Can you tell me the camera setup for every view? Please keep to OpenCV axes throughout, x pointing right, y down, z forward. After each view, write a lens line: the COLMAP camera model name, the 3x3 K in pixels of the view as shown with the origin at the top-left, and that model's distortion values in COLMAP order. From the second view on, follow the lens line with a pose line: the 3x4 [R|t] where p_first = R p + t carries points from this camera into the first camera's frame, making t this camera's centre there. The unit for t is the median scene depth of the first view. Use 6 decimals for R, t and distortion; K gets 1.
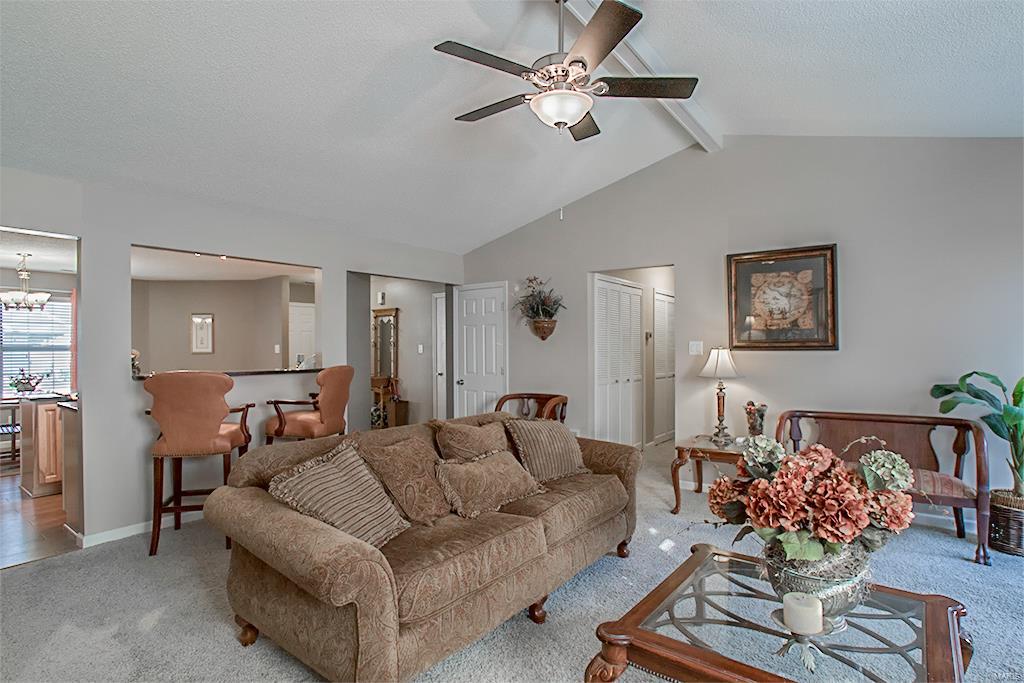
lens RADIAL K [[513.4, 0, 513.0], [0, 513.4, 344.1], [0, 0, 1]] dist [-0.063845, 0.026346]
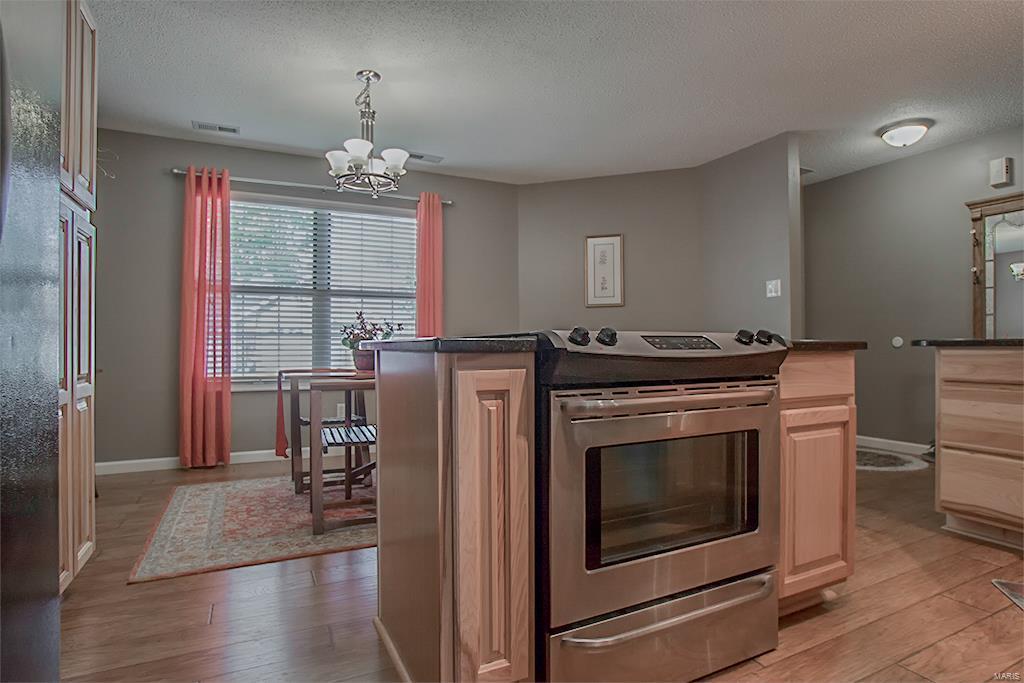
lens RADIAL K [[545.4, 0, 514.3], [0, 545.4, 345.5], [0, 0, 1]] dist [-0.045404, -0.000650]
pose [[0.892546, 0.003286, -0.450943, -0.642487], [-0.000897, 0.999984, 0.005512, 0.086576], [0.450955, -0.004515, 0.892536, 0.612920]]
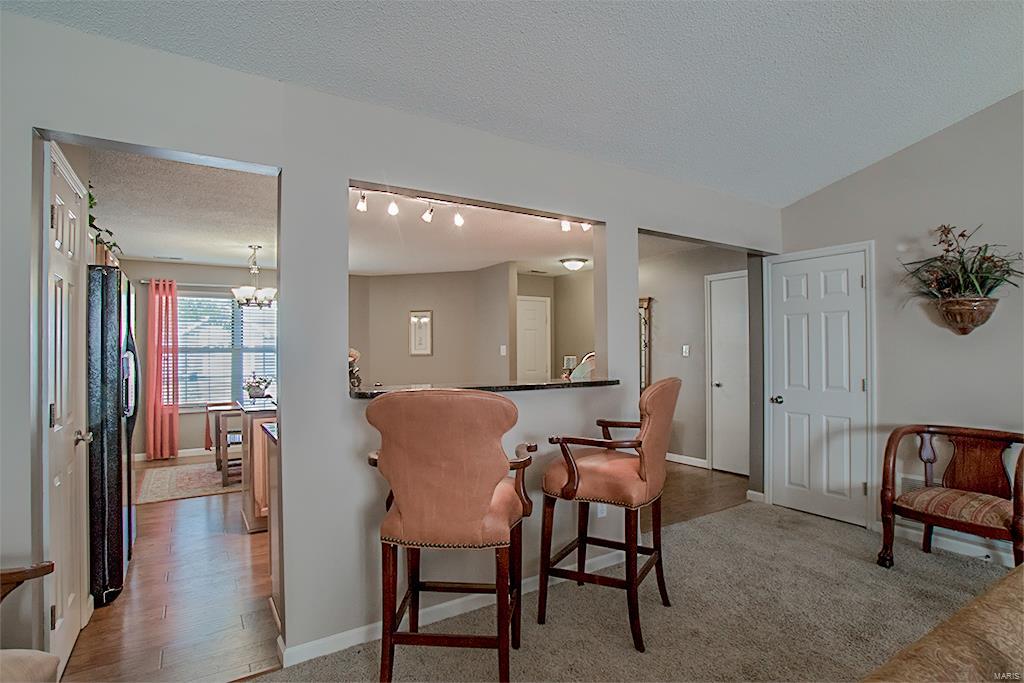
lens RADIAL K [[513.4, 0, 510.3], [0, 513.4, 348.4], [0, 0, 1]] dist [-0.063845, 0.026346]
pose [[0.936360, -0.000377, -0.351040, -0.222143], [0.001354, 0.999996, 0.002538, 0.005793], [0.351037, -0.002852, 0.936357, 0.299142]]
